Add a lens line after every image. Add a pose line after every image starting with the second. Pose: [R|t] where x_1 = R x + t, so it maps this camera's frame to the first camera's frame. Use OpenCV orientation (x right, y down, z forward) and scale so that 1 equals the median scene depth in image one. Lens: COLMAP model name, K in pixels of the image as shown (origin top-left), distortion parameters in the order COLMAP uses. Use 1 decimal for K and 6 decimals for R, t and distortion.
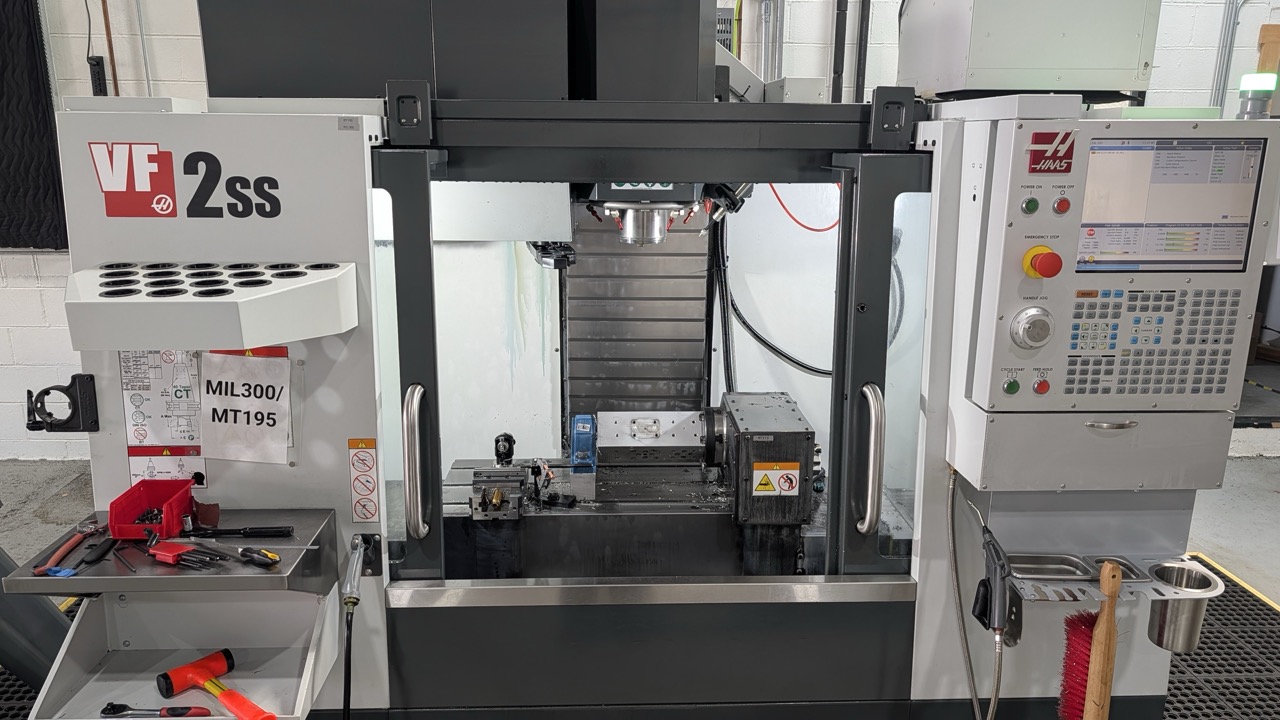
lens RADIAL K [[930.7, 0, 660.2], [0, 930.7, 388.9], [0, 0, 1]] dist [0.022632, -0.022824]
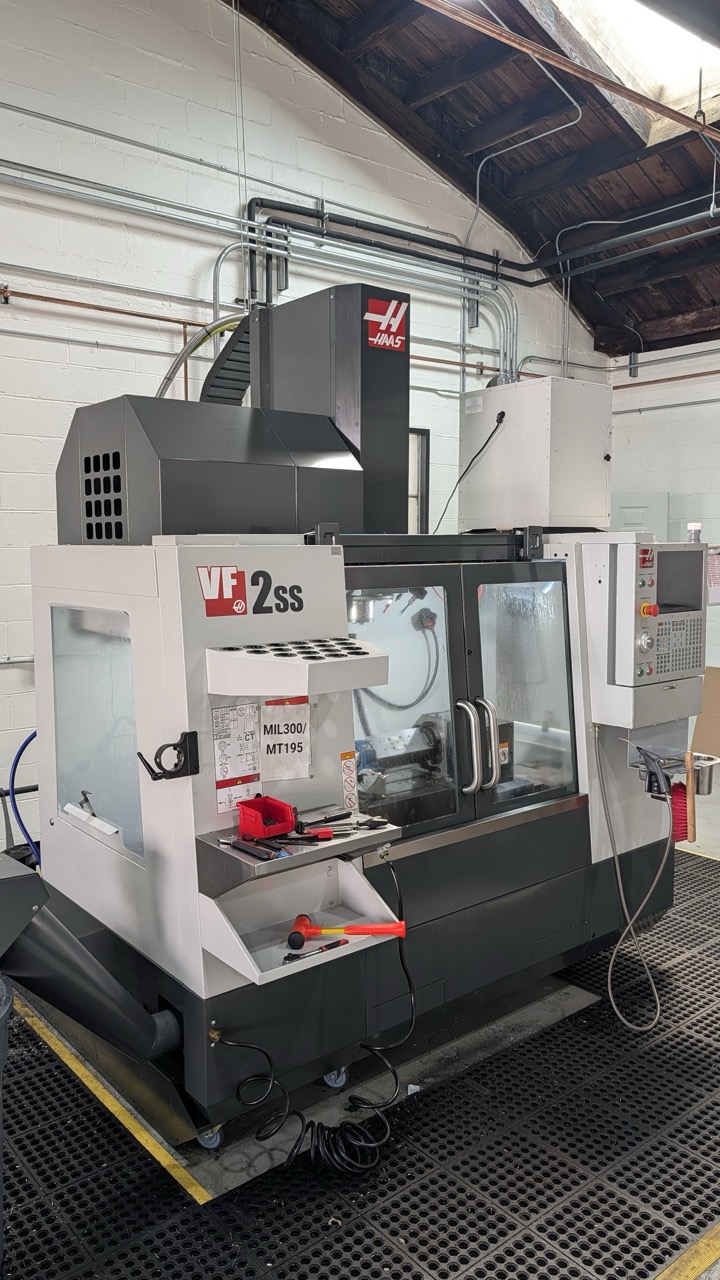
lens RADIAL K [[930.7, 0, 343.3], [0, 930.7, 638.3], [0, 0, 1]] dist [0.022632, -0.022824]
pose [[0.808740, -0.071310, 0.583828, -1.246633], [0.168082, 0.979249, -0.113227, 0.043462], [-0.563639, 0.189702, 0.803943, -0.250721]]
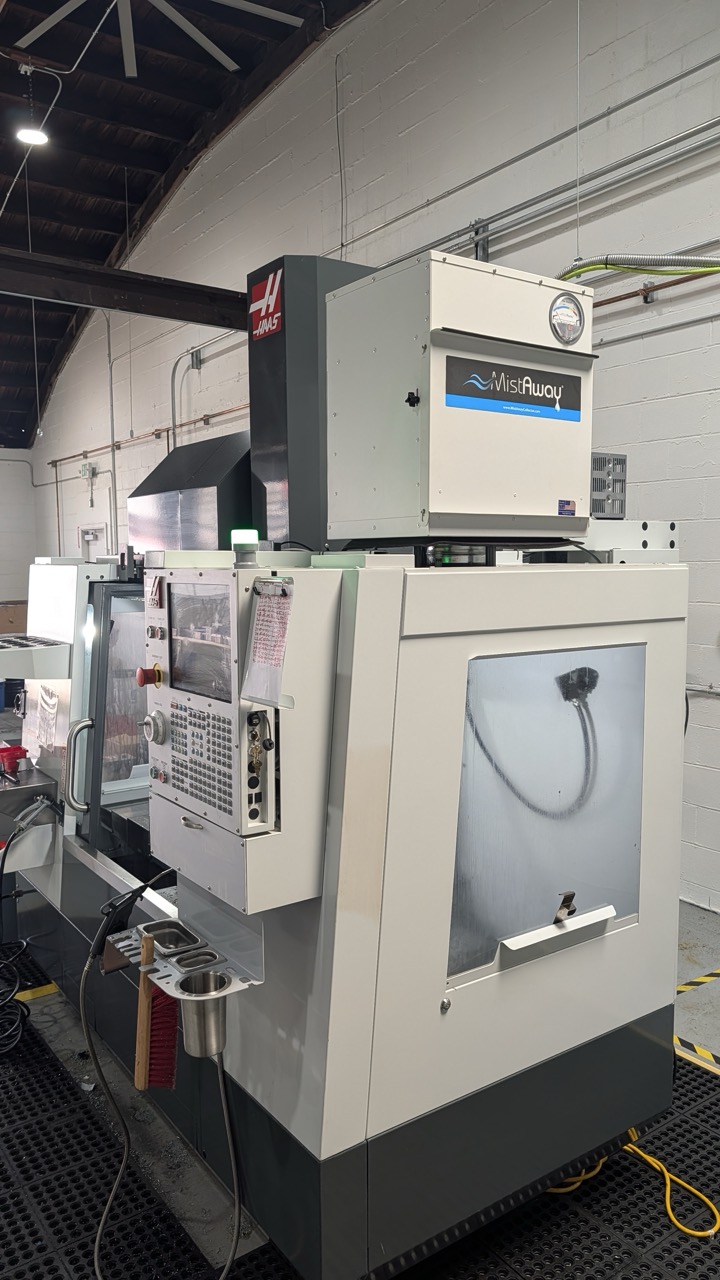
lens RADIAL K [[930.7, 0, 345.3], [0, 930.7, 662.0], [0, 0, 1]] dist [0.022632, -0.022824]
pose [[0.530356, 0.082582, -0.843743, 1.496555], [-0.218152, 0.975024, -0.041694, -0.145221], [0.819227, 0.206177, 0.535125, 0.484018]]
